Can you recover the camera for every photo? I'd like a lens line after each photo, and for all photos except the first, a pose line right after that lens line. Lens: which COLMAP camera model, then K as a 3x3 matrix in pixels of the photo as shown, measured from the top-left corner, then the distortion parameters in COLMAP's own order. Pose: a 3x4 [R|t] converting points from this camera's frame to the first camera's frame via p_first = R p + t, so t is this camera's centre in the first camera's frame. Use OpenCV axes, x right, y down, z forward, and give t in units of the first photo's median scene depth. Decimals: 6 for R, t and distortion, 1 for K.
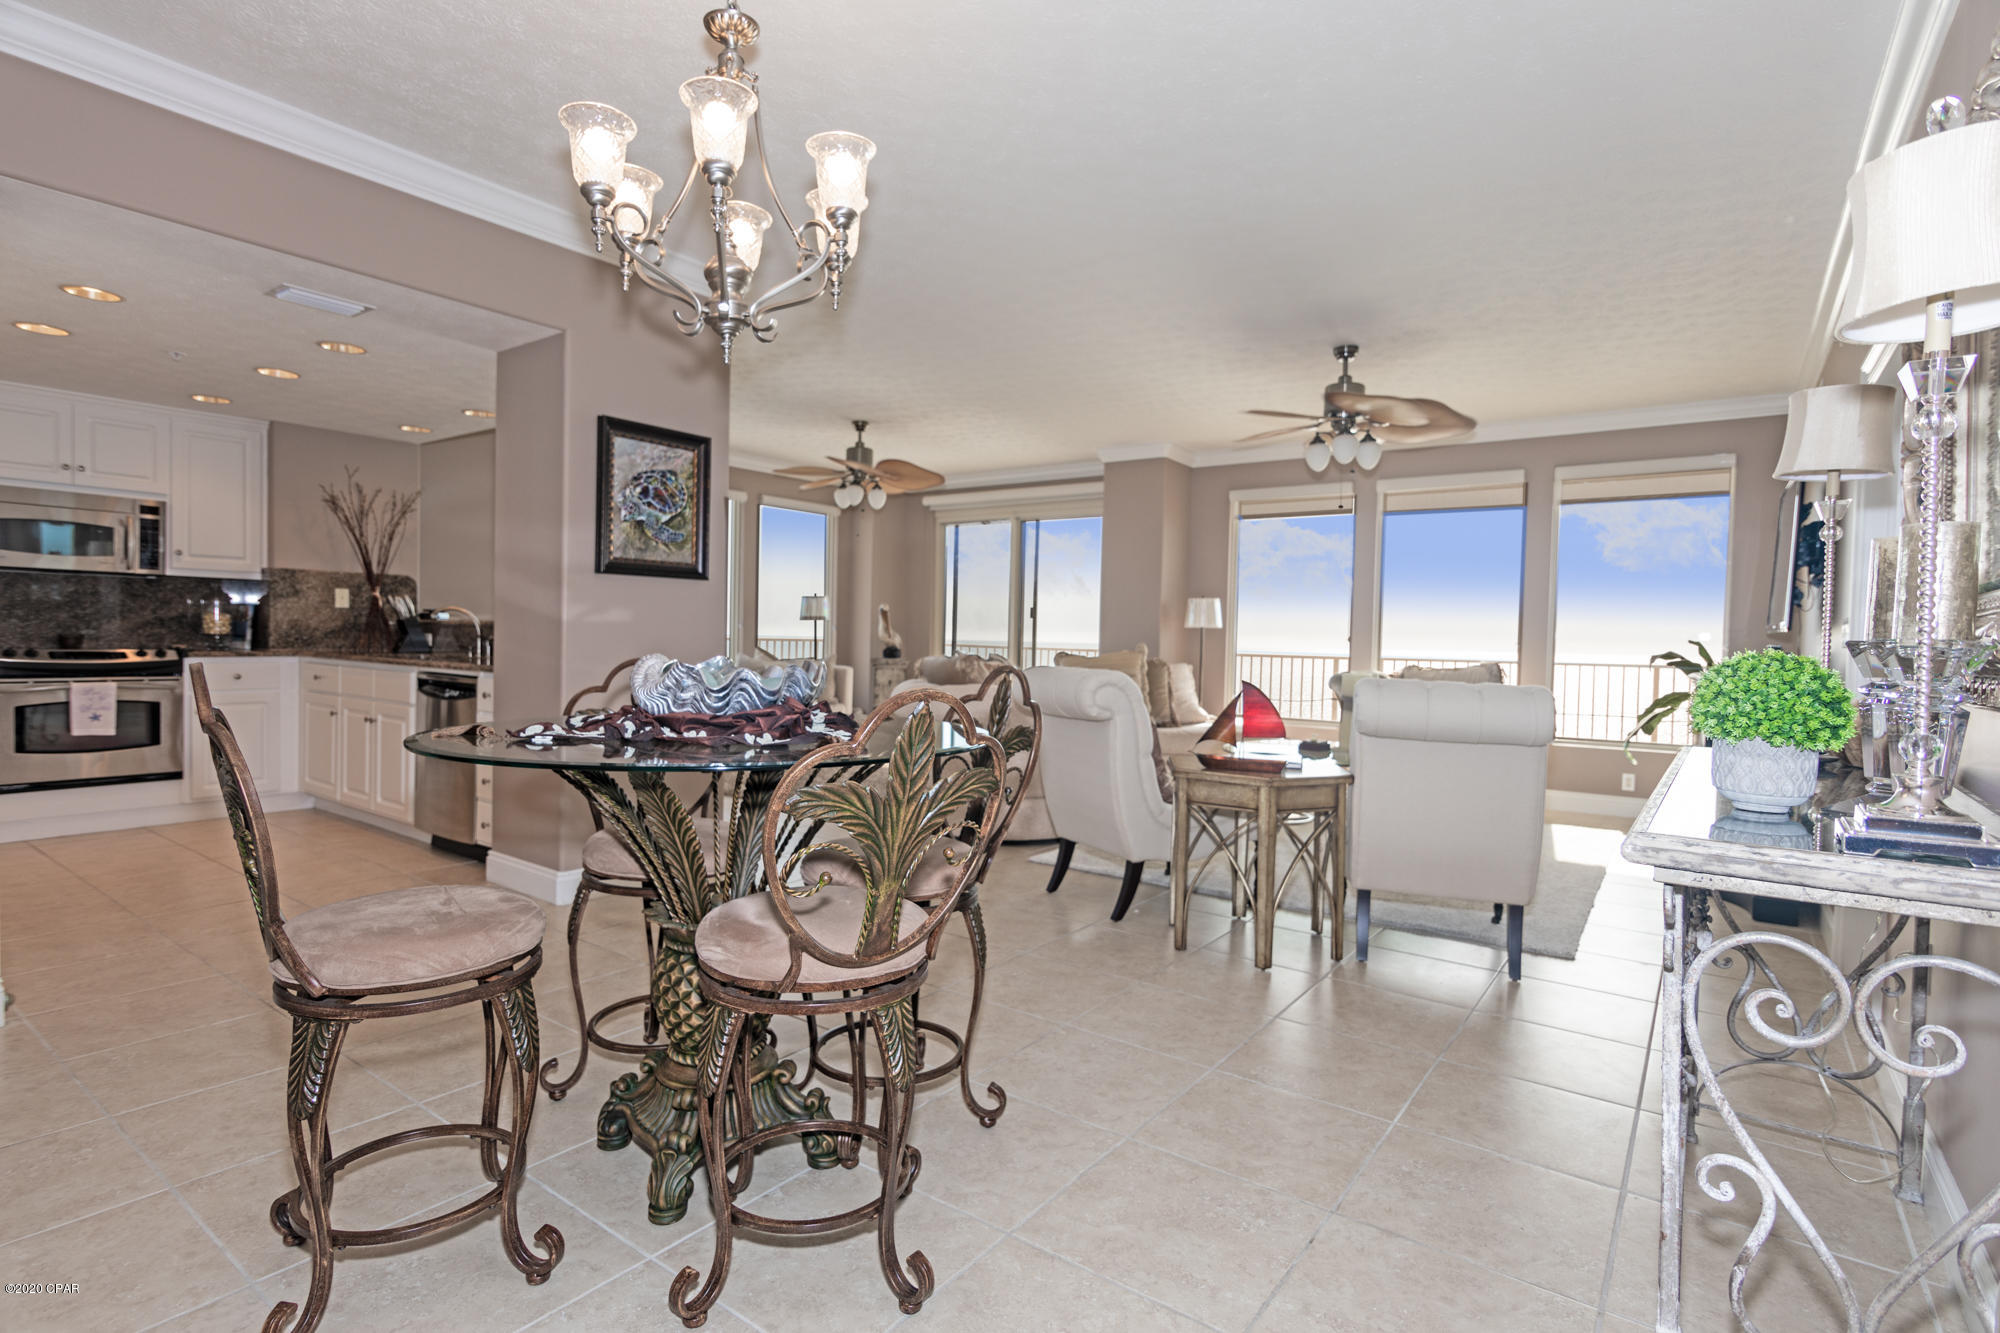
lens RADIAL K [[963.7, 0, 1004.1], [0, 963.7, 674.1], [0, 0, 1]] dist [-0.003465, -0.000377]
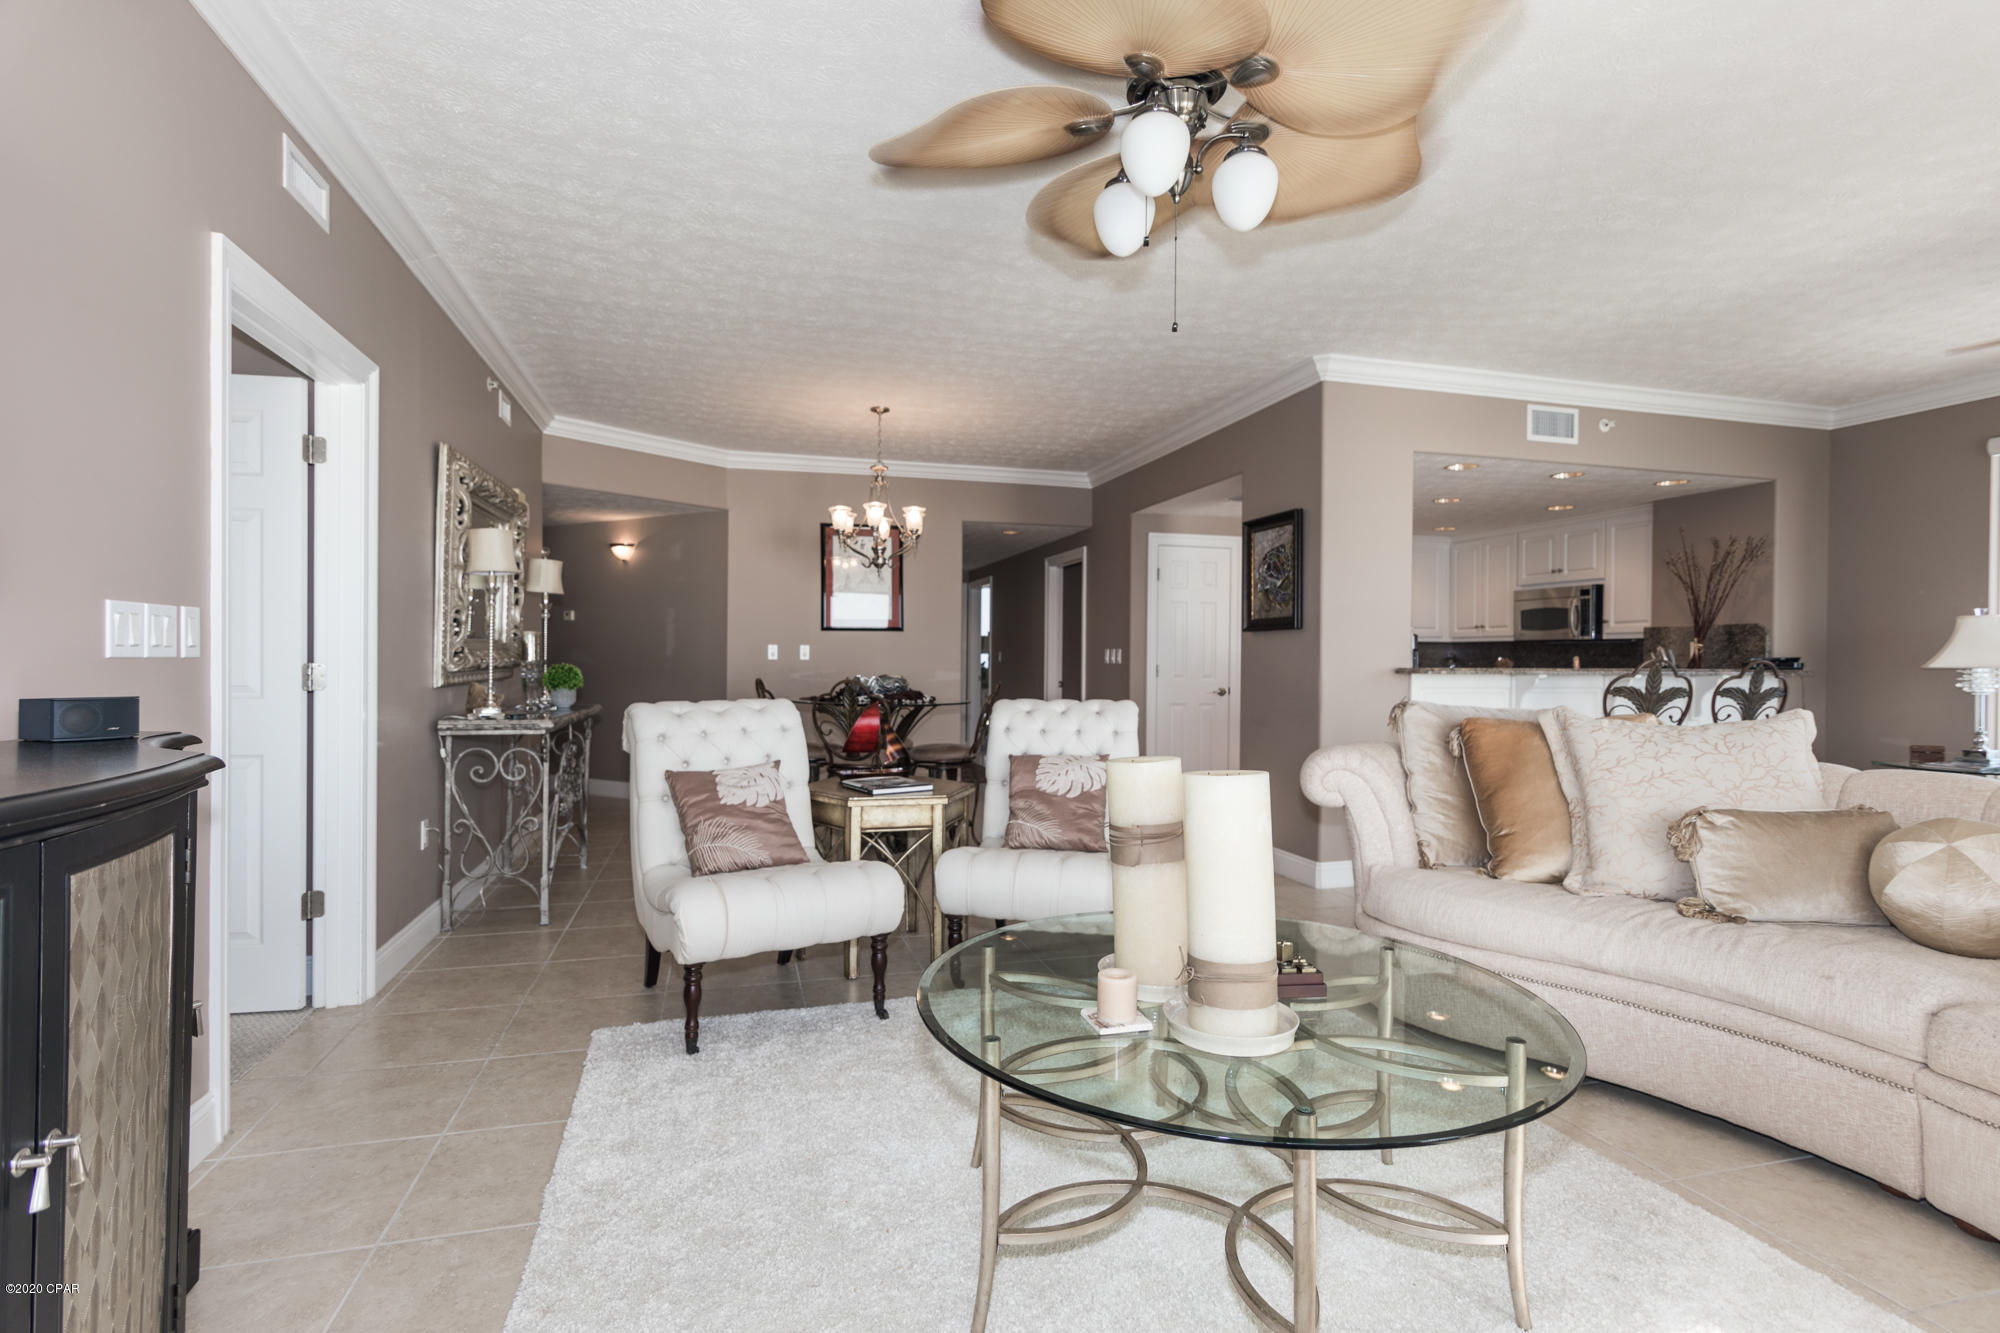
lens RADIAL K [[961.9, 0, 998.1], [0, 961.9, 663.8], [0, 0, 1]] dist [0.006693, -0.001234]
pose [[-0.624246, -0.031507, -0.780593, 0.883429], [-0.049192, 0.998789, -0.000975, -0.035364], [0.779678, 0.037790, -0.625040, 1.522576]]
